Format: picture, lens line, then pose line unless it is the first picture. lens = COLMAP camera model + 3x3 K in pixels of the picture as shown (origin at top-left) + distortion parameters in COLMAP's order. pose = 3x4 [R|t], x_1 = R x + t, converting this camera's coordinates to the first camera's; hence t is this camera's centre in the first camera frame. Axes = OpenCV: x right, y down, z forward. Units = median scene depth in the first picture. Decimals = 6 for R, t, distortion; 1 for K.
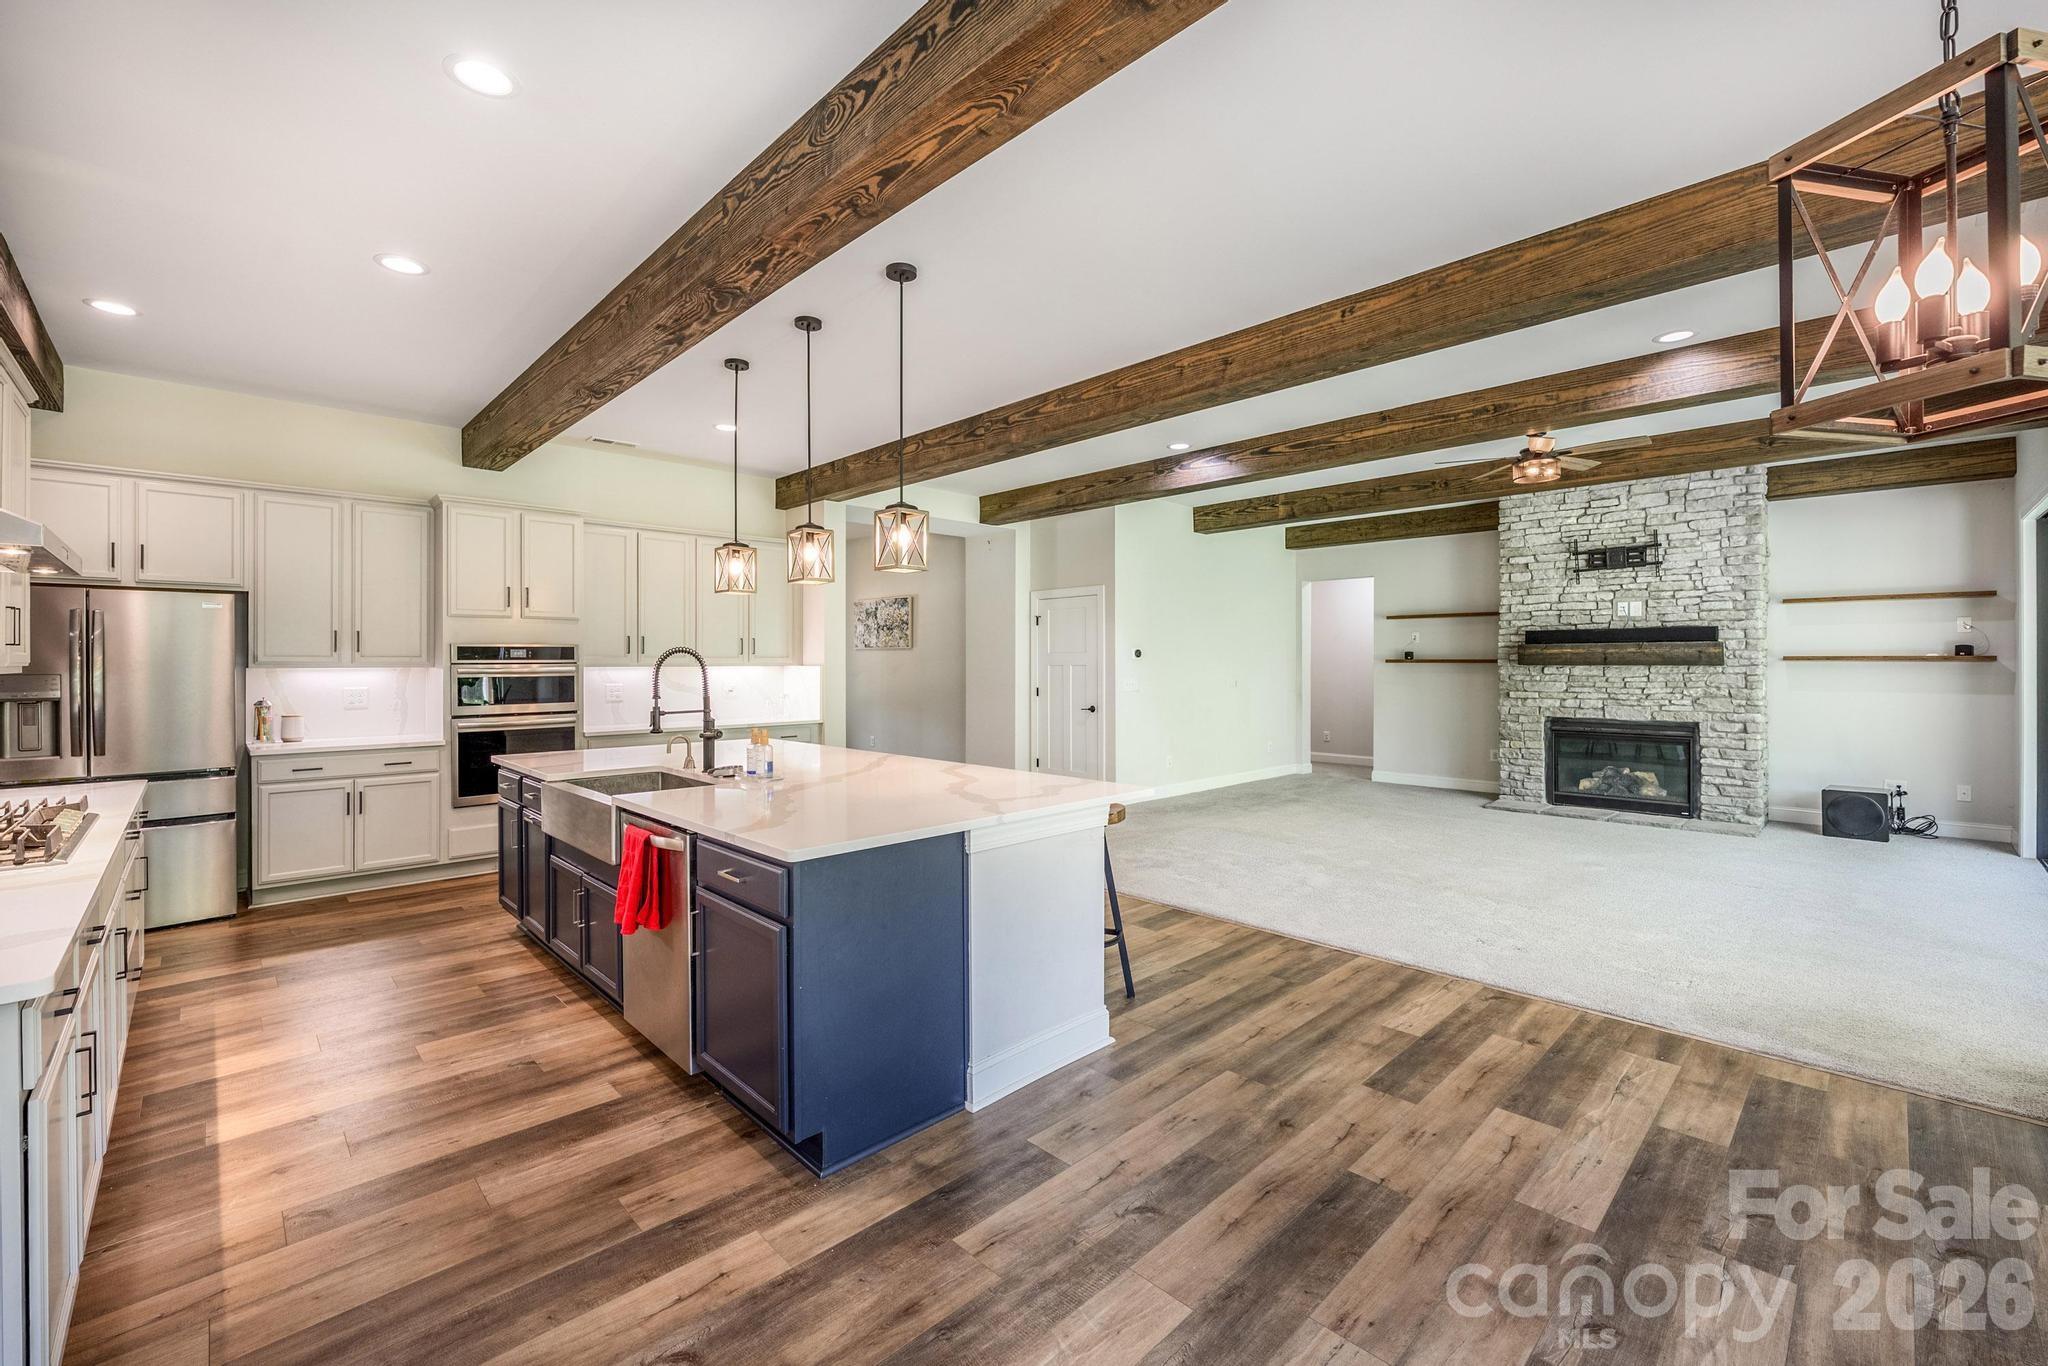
lens RADIAL K [[848.3, 0, 1025.4], [0, 848.3, 659.1], [0, 0, 1]] dist [-0.003416, -0.000155]
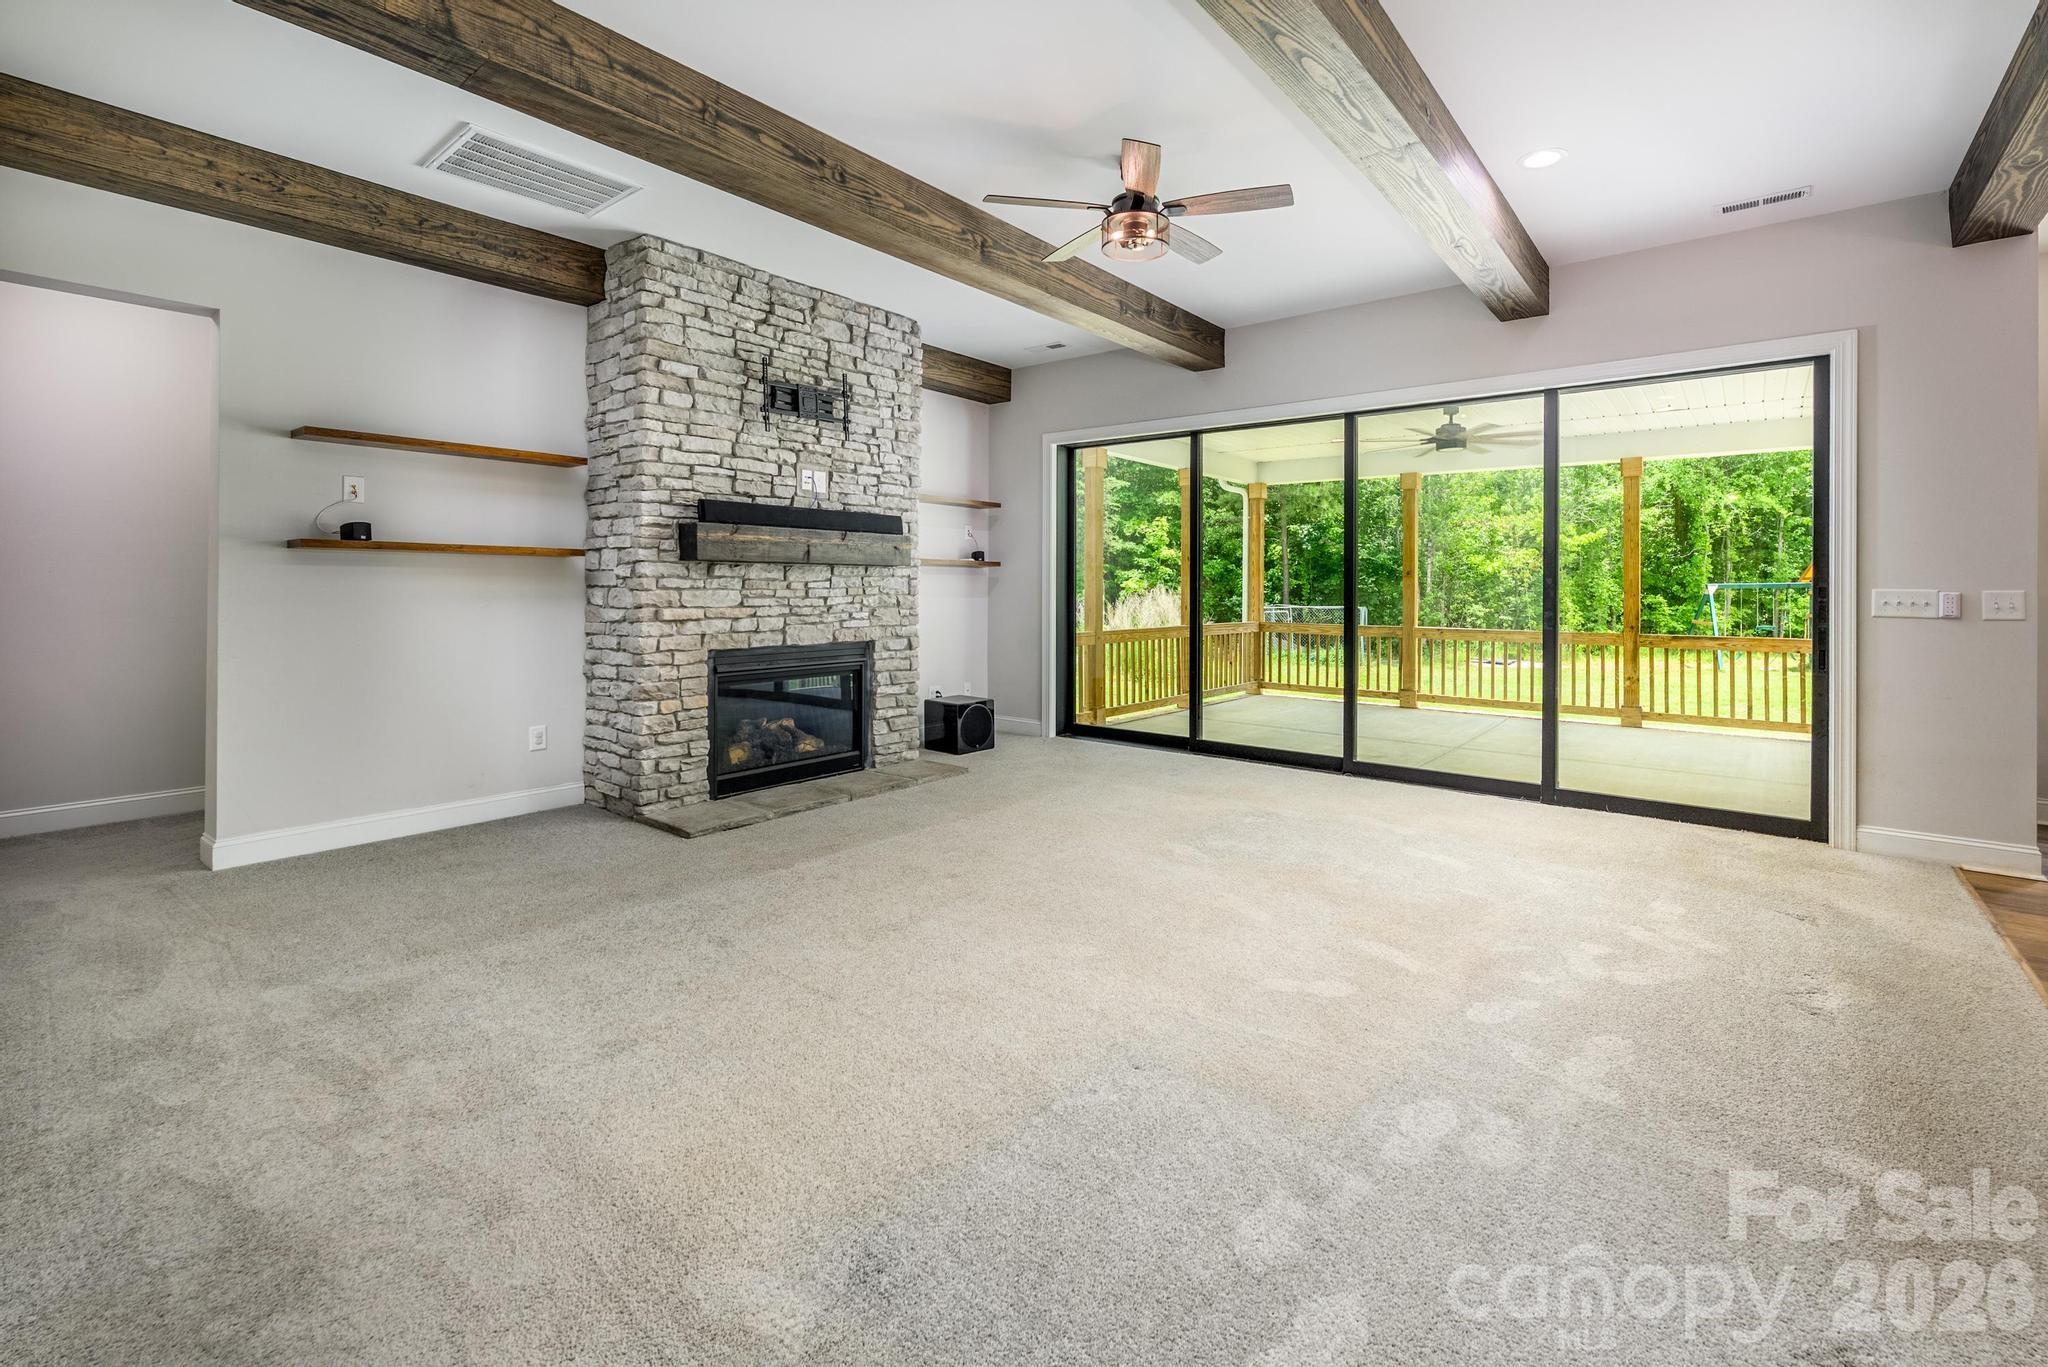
lens RADIAL K [[893.2, 0, 1054.7], [0, 893.2, 581.8], [0, 0, 1]] dist [-0.001222, -0.000363]
pose [[-0.125040, 0.005528, 0.992136, -0.020291], [-0.009729, 0.999930, -0.006798, 0.024520], [-0.992104, -0.010502, -0.124977, 0.898295]]
